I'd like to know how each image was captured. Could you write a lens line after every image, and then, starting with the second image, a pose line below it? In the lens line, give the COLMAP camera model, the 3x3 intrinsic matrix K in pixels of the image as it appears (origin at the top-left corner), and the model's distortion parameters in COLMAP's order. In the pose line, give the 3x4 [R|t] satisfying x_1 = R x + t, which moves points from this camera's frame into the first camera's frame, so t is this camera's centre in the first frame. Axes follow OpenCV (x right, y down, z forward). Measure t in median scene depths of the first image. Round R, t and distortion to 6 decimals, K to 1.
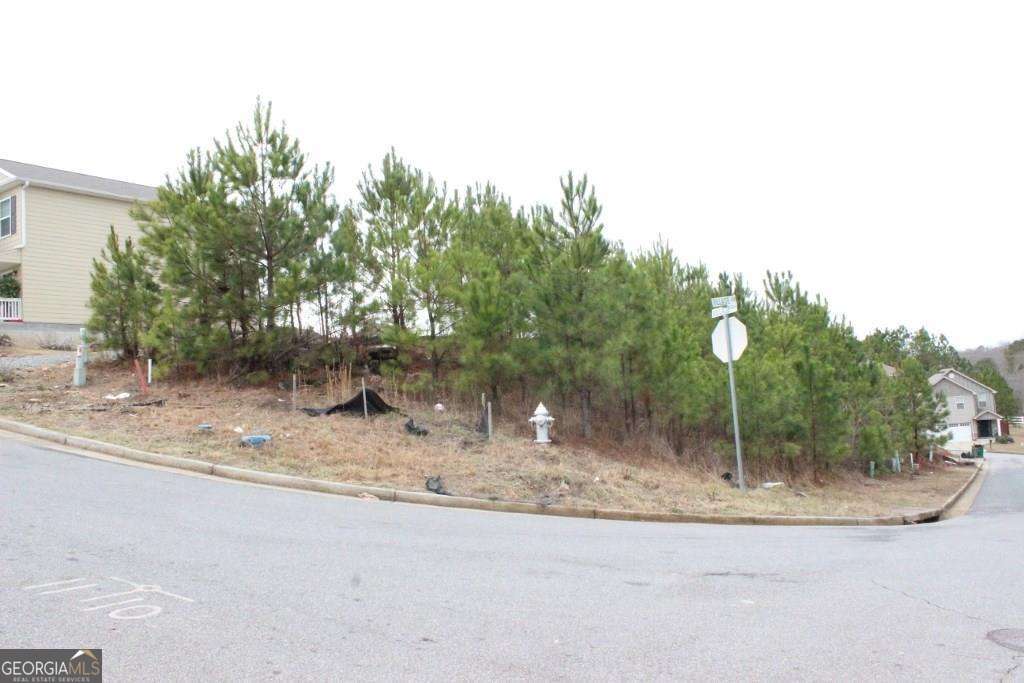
lens RADIAL K [[867.9, 0, 512.0], [0, 867.9, 341.5], [0, 0, 1]] dist [-0.092238, 0.003993]
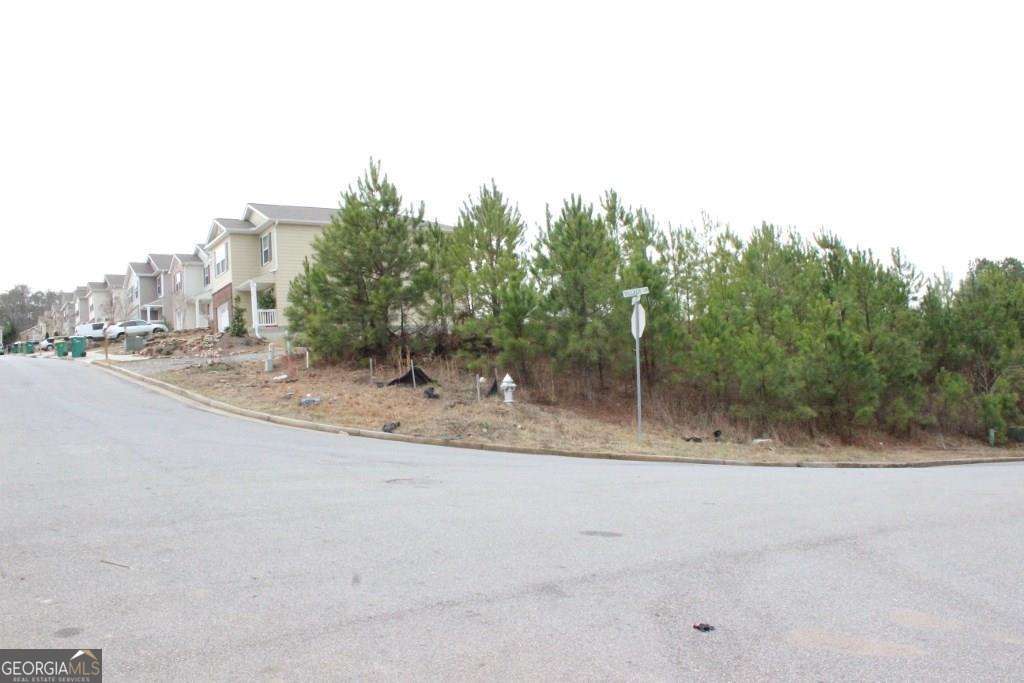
lens RADIAL K [[867.9, 0, 512.0], [0, 867.9, 341.5], [0, 0, 1]] dist [-0.092238, 0.003993]
pose [[0.927680, -0.036856, -0.371554, 0.514735], [0.043368, 0.999017, 0.009184, 0.007134], [0.370850, -0.024633, 0.928366, -0.254998]]
